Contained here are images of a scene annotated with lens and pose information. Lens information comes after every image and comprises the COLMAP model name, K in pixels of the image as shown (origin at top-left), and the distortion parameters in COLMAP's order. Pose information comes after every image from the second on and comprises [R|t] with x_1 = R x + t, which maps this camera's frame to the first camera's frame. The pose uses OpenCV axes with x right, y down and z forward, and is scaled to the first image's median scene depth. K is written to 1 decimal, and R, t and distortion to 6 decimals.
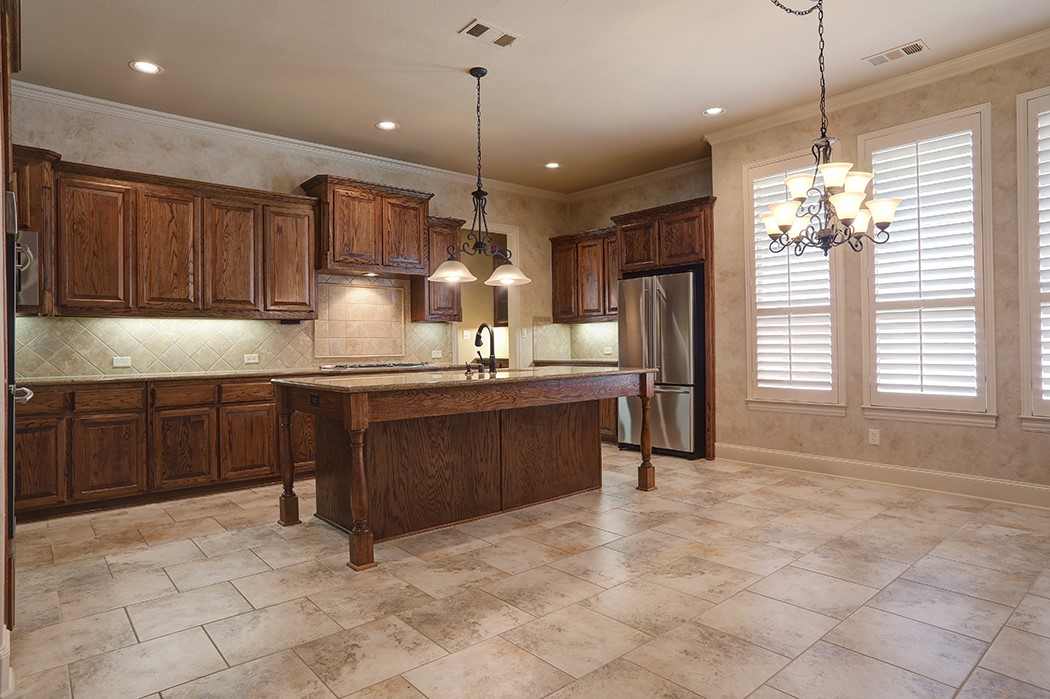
lens RADIAL K [[604.0, 0, 524.7], [0, 604.0, 344.7], [0, 0, 1]] dist [-0.066460, 0.048594]
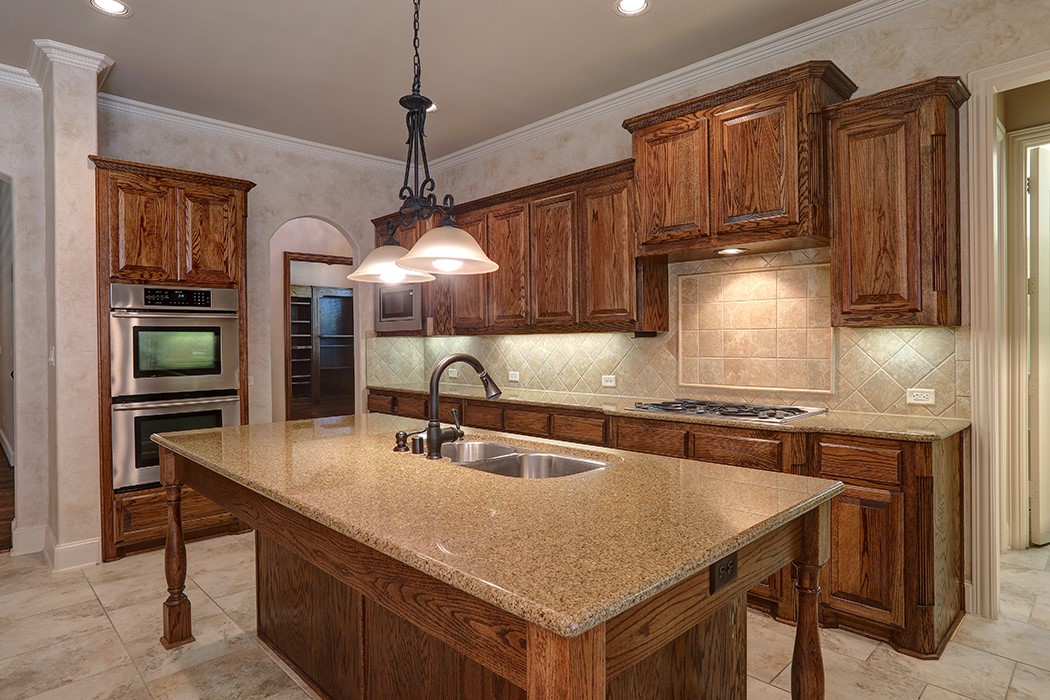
lens RADIAL K [[604.0, 0, 524.7], [0, 604.0, 345.2], [0, 0, 1]] dist [-0.066460, 0.048594]
pose [[0.053871, 0.020686, -0.998334, 0.416385], [0.009578, 0.999729, 0.021232, -0.051434], [0.998502, -0.010706, 0.053658, 1.003230]]
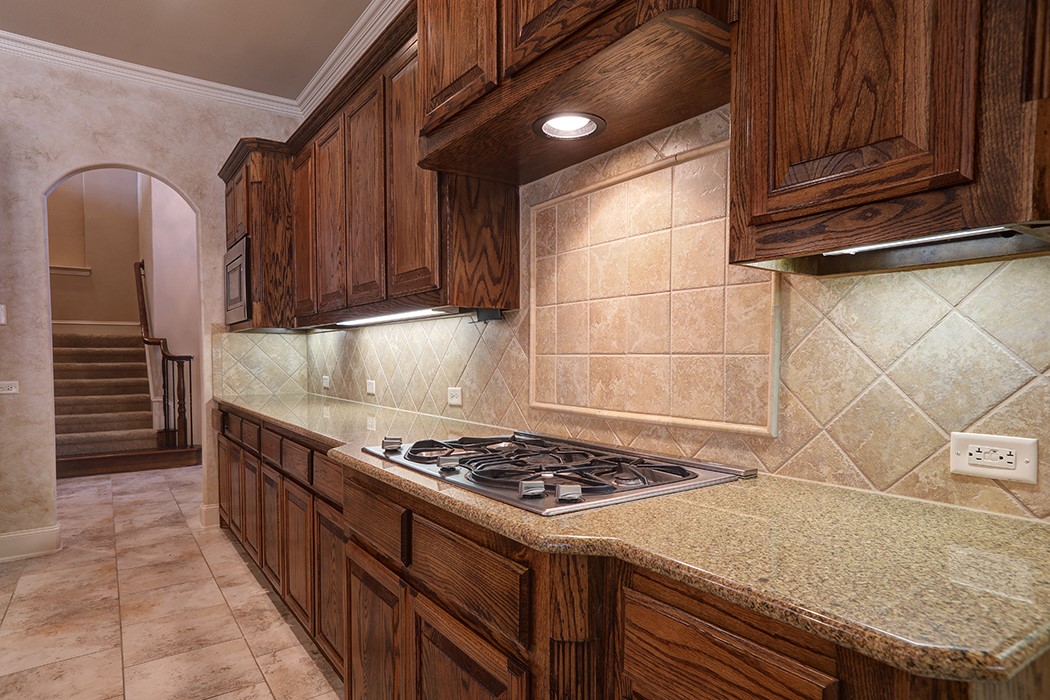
lens RADIAL K [[604.4, 0, 524.0], [0, 604.4, 374.9], [0, 0, 1]] dist [-0.028865, 0.037999]
pose [[-0.105088, 0.046446, -0.993378, 0.037171], [0.003918, 0.998920, 0.046291, -0.019771], [0.994455, 0.000972, -0.105156, 1.320180]]
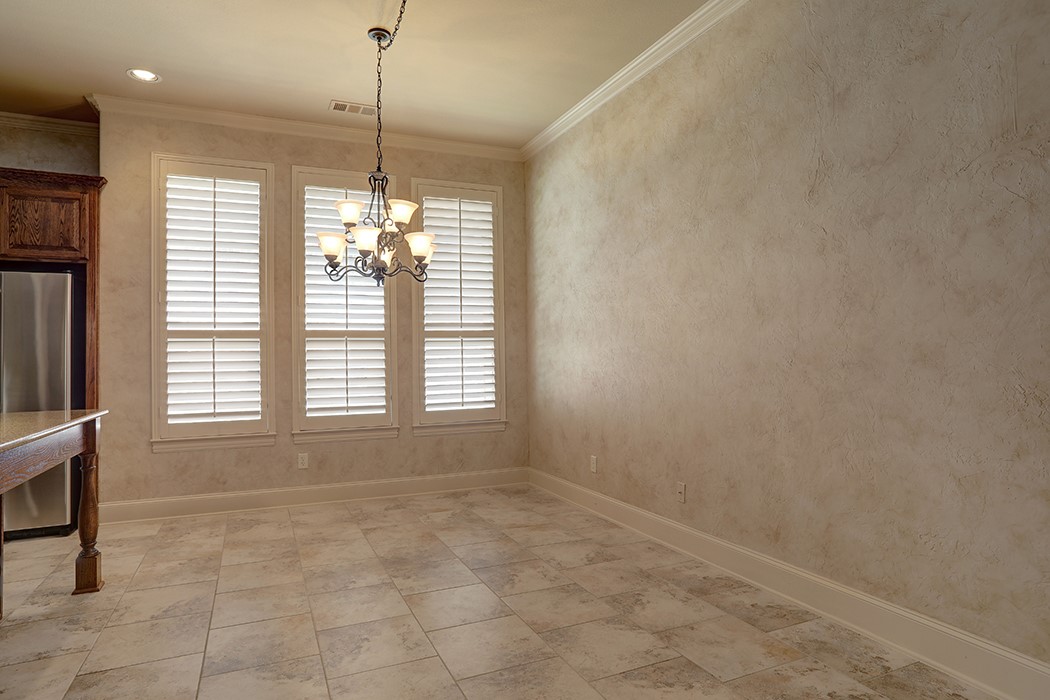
lens RADIAL K [[604.0, 0, 524.7], [0, 604.0, 345.2], [0, 0, 1]] dist [-0.066460, 0.048594]
pose [[0.289606, 0.028318, 0.956727, -0.304233], [0.010188, 0.999414, -0.032666, -0.007229], [-0.957092, 0.019208, 0.289148, 0.340549]]
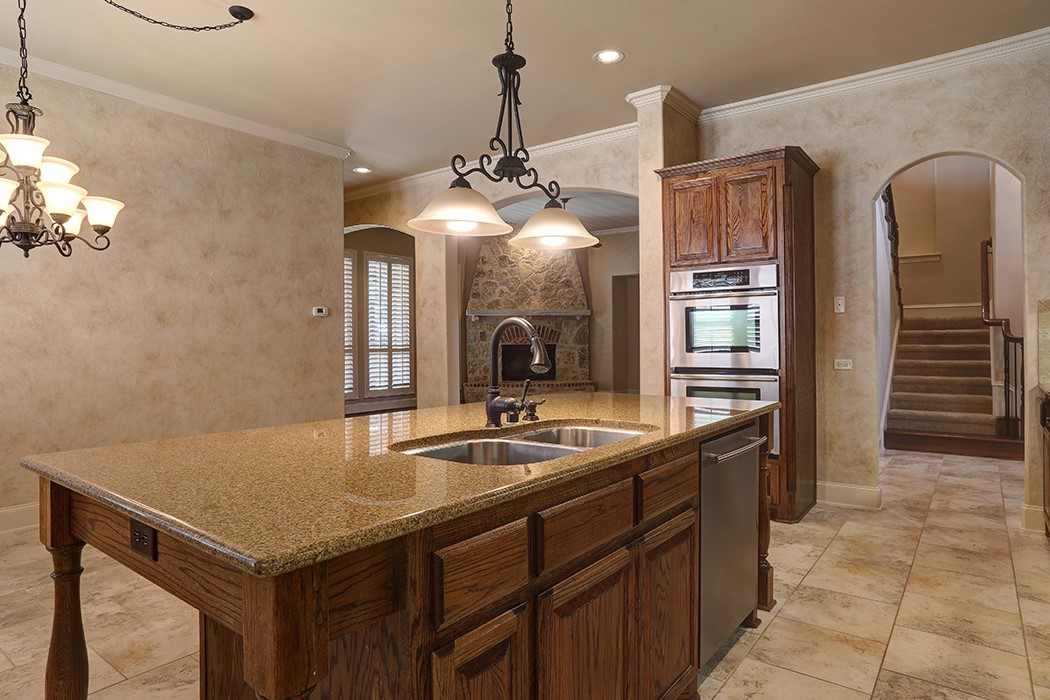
lens RADIAL K [[627.7, 0, 517.7], [0, 627.7, 341.1], [0, 0, 1]] dist [-0.071393, 0.059511]
pose [[-0.982232, 0.020474, -0.186550, 0.017852], [0.020251, 0.999790, 0.003098, -0.020082], [0.186574, -0.000734, -0.982441, 1.435563]]
